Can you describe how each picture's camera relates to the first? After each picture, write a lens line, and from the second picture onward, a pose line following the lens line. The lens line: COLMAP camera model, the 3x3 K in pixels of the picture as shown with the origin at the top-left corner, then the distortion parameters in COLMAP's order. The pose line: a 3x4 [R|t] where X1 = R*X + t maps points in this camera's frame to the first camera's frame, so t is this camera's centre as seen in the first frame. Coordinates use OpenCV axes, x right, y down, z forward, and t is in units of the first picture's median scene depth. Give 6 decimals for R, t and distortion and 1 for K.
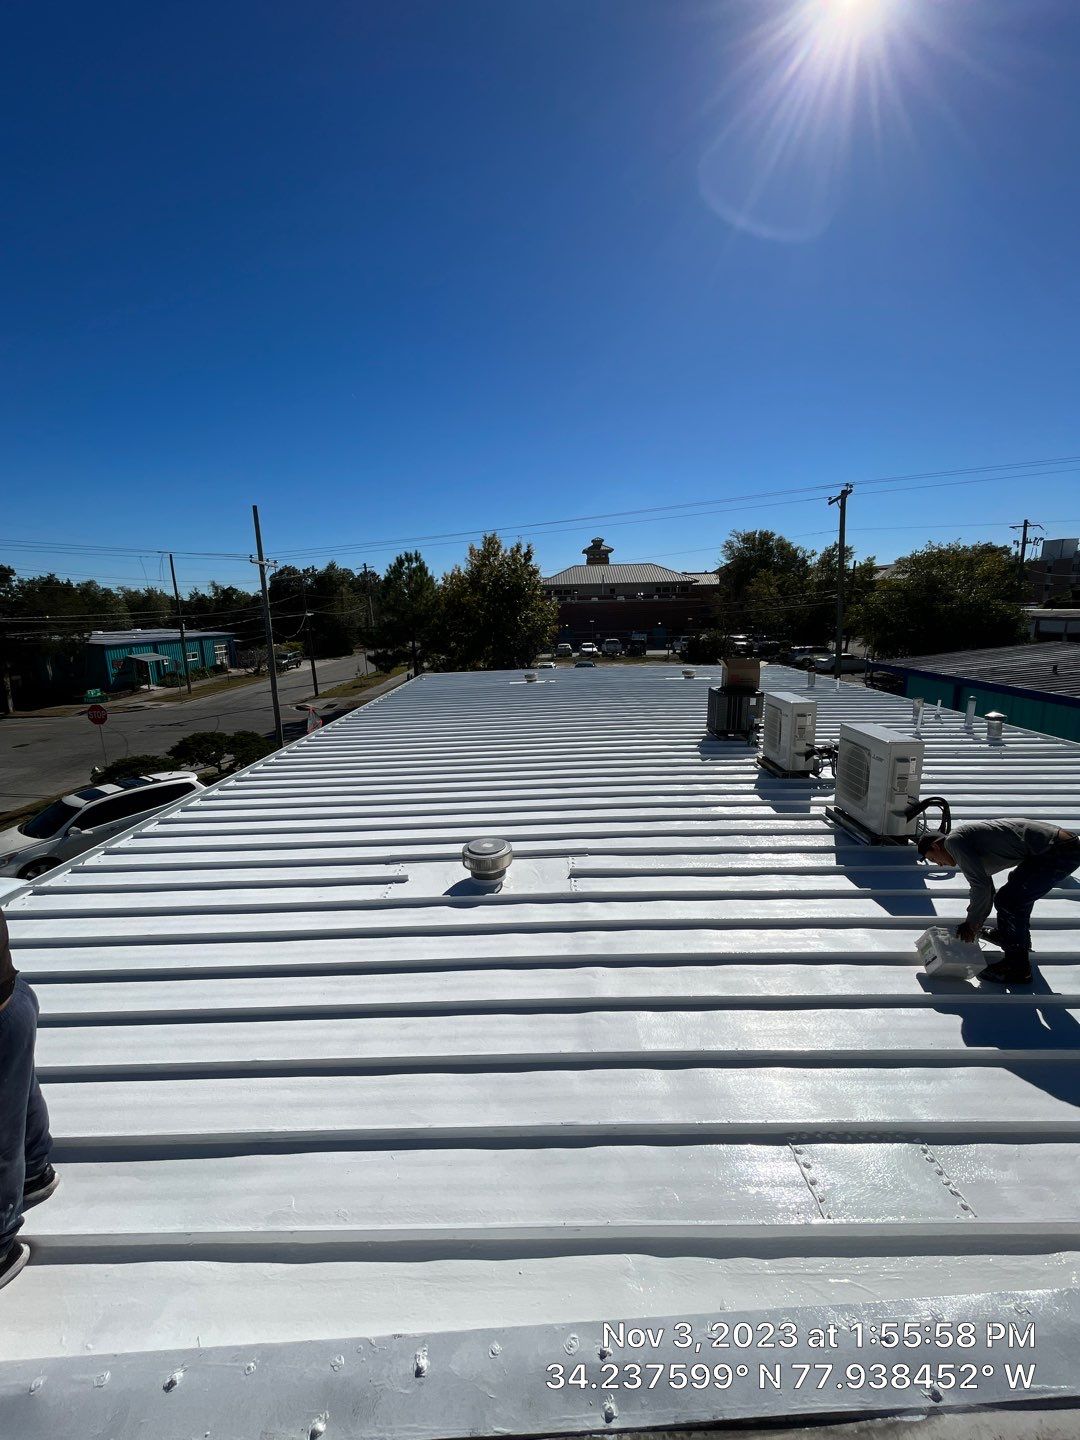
lens RADIAL K [[584.2, 0, 539.0], [0, 584.2, 717.0], [0, 0, 1]] dist [0.000430, -0.000243]
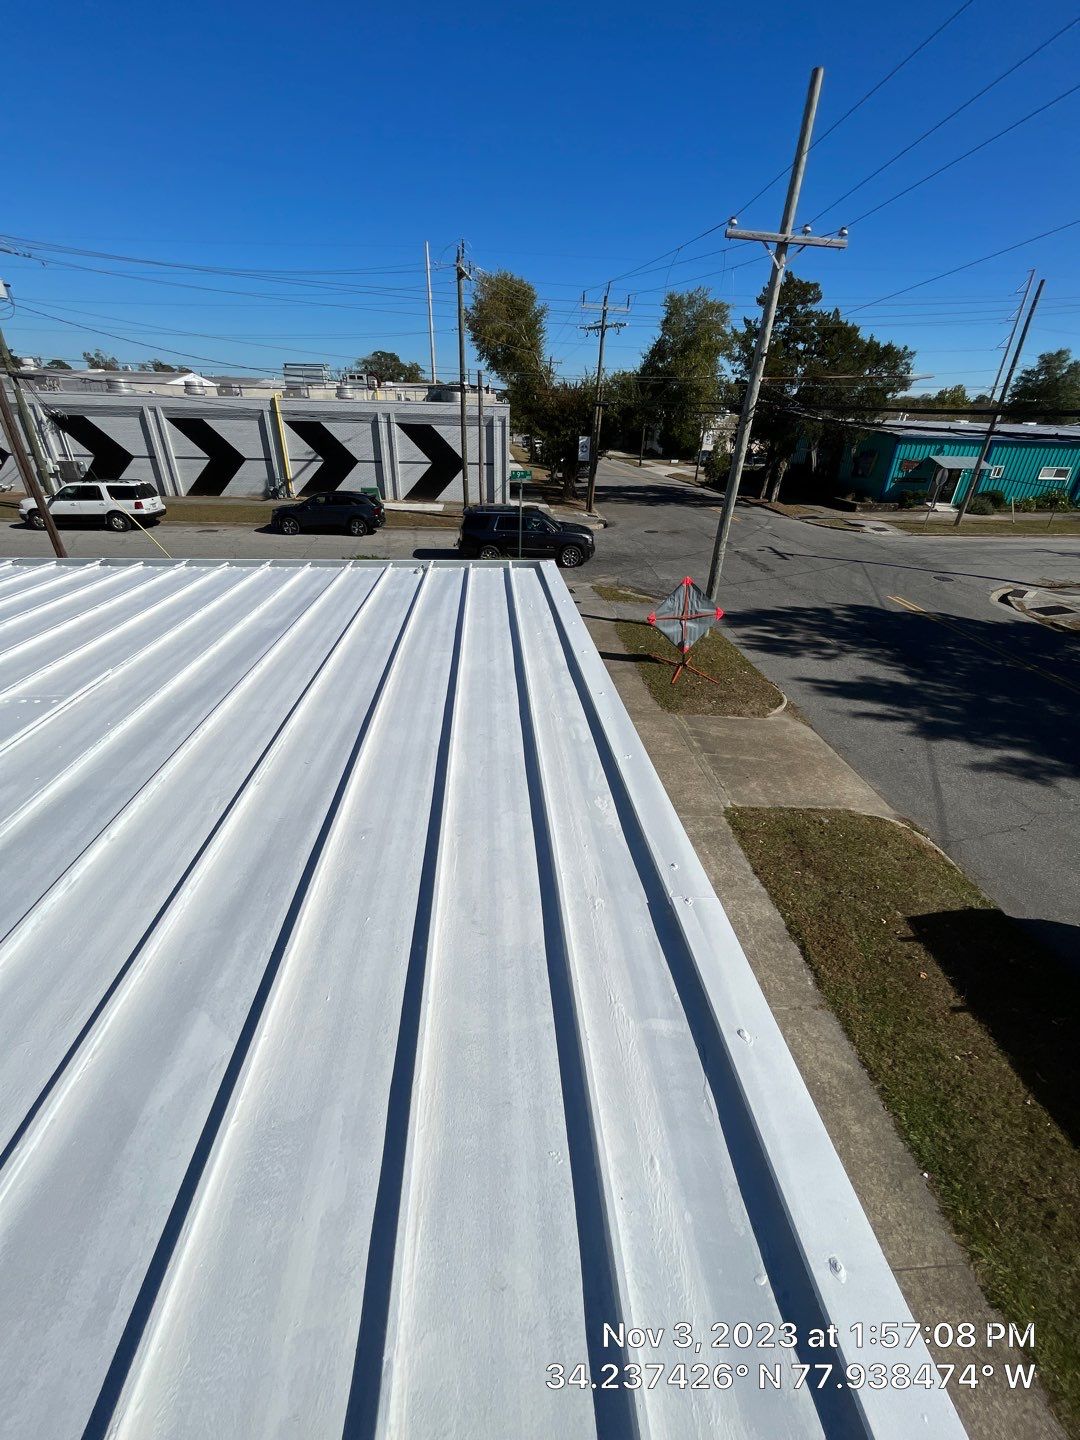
lens RADIAL K [[584.2, 0, 539.0], [0, 584.2, 717.0], [0, 0, 1]] dist [0.000430, -0.000243]
pose [[0.077502, 0.494622, -0.865646, 0.045102], [-0.214920, 0.856132, 0.469944, -0.049315], [0.973552, 0.149623, 0.172656, 0.344680]]
